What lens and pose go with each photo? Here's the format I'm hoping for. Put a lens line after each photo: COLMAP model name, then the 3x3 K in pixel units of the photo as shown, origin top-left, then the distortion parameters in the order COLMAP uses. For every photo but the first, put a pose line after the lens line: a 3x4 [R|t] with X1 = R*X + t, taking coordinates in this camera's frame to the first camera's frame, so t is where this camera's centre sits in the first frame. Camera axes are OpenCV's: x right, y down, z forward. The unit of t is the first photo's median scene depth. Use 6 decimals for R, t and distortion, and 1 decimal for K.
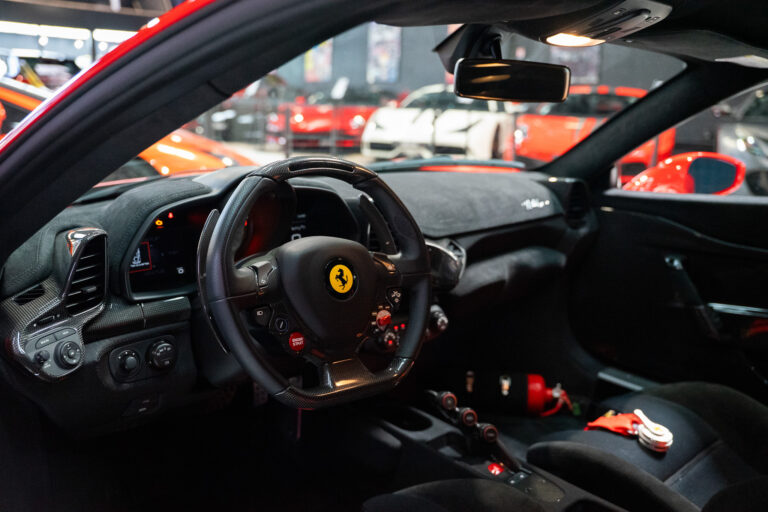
lens RADIAL K [[694.8, 0, 389.2], [0, 694.8, 252.4], [0, 0, 1]] dist [-0.006153, 0.019218]
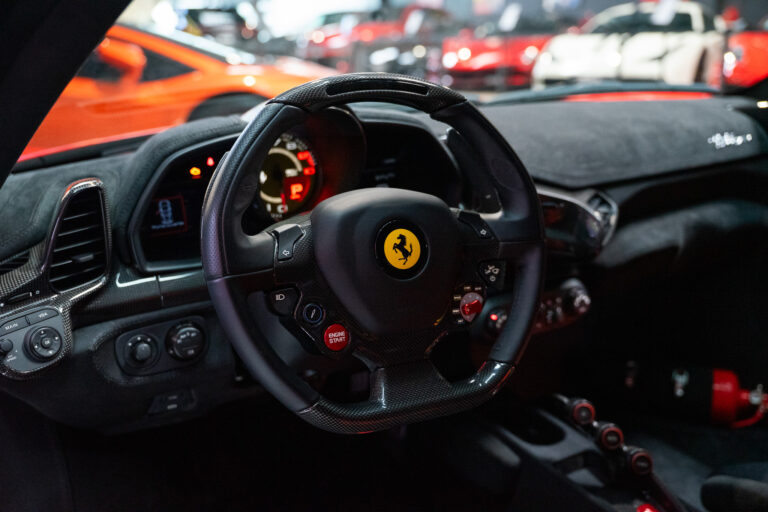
lens RADIAL K [[735.5, 0, 379.4], [0, 735.5, 256.0], [0, 0, 1]] dist [0.037239, 0.000000]
pose [[0.967620, 0.018092, -0.251762, 0.071089], [0.000064, 0.997410, 0.071923, -0.006324], [0.252411, -0.069610, 0.965113, 0.206223]]
